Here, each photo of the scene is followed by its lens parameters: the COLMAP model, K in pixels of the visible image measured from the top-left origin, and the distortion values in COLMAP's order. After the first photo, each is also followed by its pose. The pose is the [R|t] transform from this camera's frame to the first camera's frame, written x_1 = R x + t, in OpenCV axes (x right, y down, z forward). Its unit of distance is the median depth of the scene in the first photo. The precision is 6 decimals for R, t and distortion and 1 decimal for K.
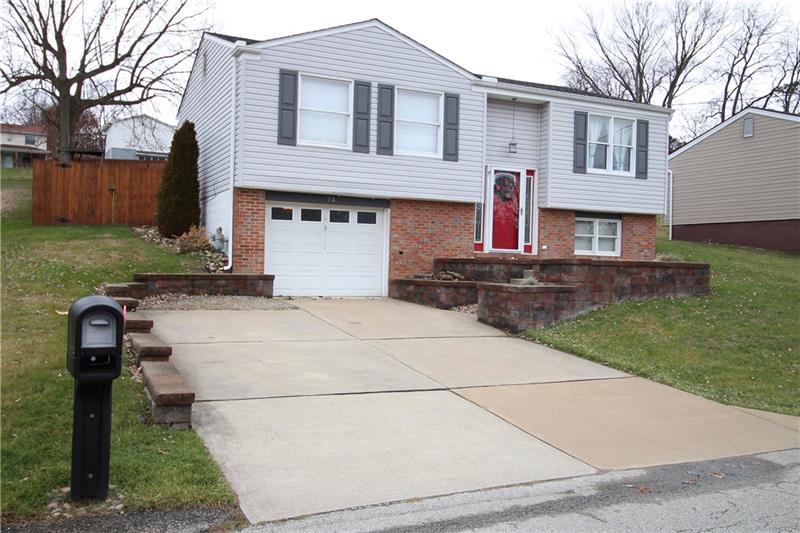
lens RADIAL K [[746.6, 0, 399.3], [0, 746.6, 270.0], [0, 0, 1]] dist [-0.009186, 0.000000]
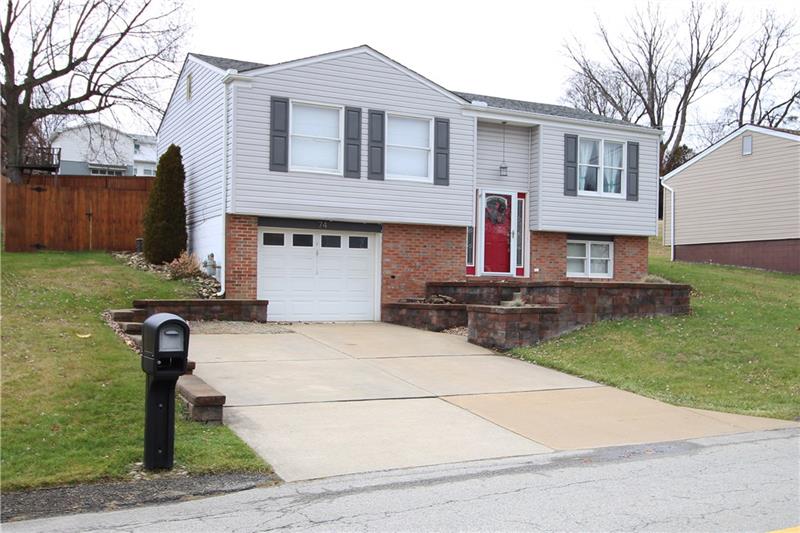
lens RADIAL K [[863.2, 0, 402.6], [0, 863.2, 269.7], [0, 0, 1]] dist [0.045271, 0.000000]
pose [[0.999822, -0.010100, 0.015957, -0.003069], [0.010586, 0.999473, -0.030677, 0.002626], [-0.015639, 0.030840, 0.999402, -0.150163]]
